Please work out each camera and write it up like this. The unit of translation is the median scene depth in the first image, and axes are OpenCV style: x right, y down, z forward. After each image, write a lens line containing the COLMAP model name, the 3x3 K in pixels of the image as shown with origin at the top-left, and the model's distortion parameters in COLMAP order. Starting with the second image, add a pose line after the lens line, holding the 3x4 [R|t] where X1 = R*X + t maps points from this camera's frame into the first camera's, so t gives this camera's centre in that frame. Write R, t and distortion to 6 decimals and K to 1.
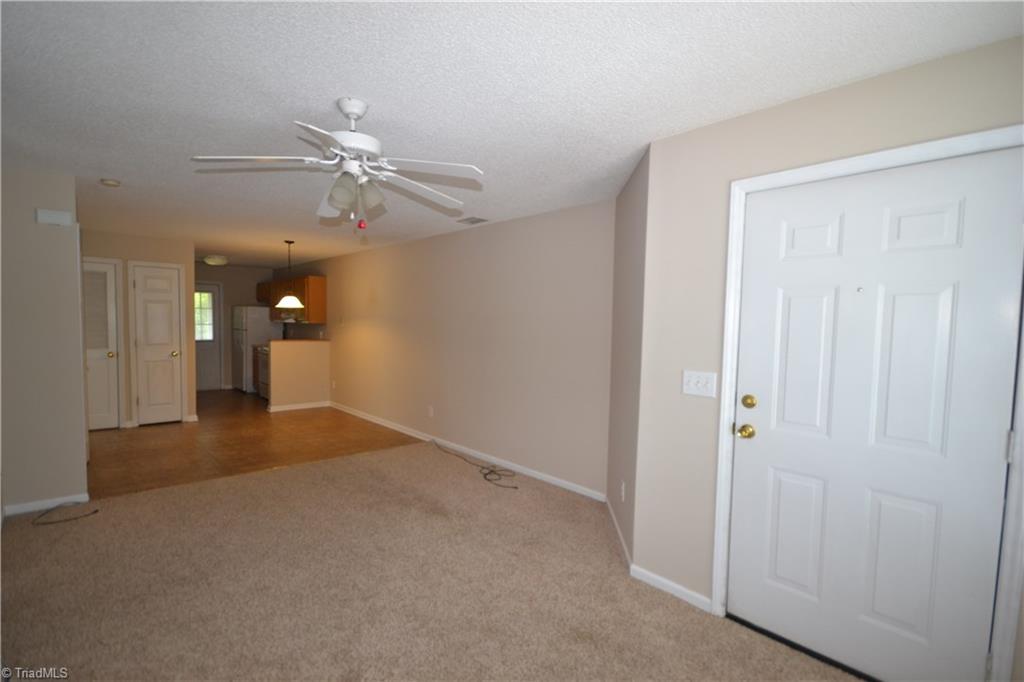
lens RADIAL K [[482.0, 0, 512.0], [0, 482.0, 341.0], [0, 0, 1]] dist [0.000115, 0.000016]
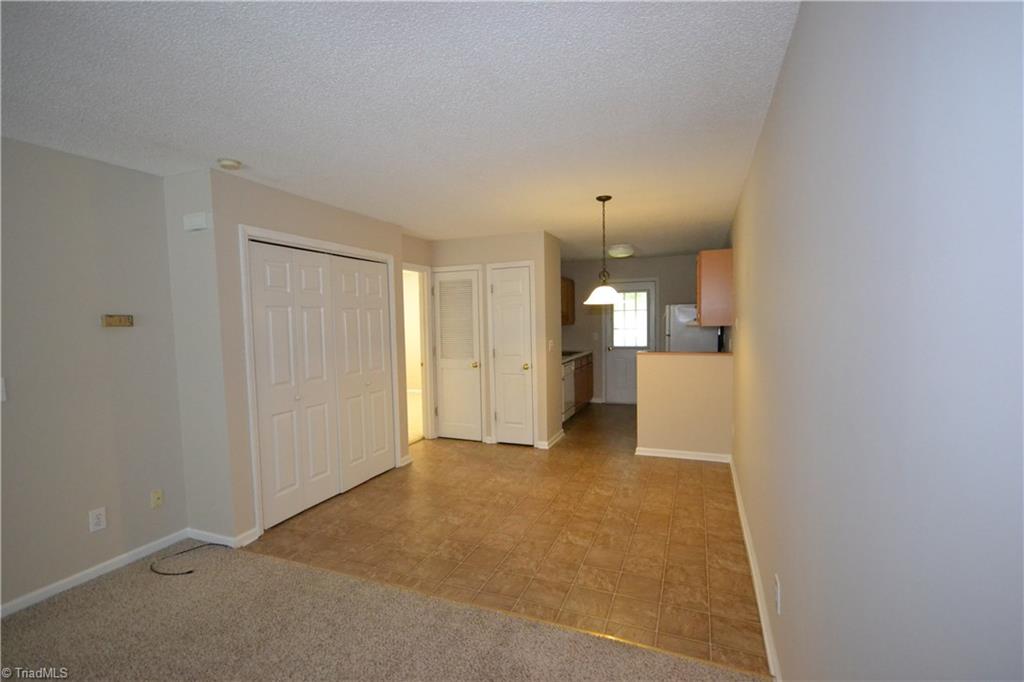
lens RADIAL K [[471.3, 0, 507.2], [0, 471.3, 351.8], [0, 0, 1]] dist [0.001371, 0.000549]
pose [[0.426411, 0.029077, -0.904062, 0.042971], [-0.006113, 0.999553, 0.029265, -0.024409], [0.904509, -0.006952, 0.426399, 0.630030]]
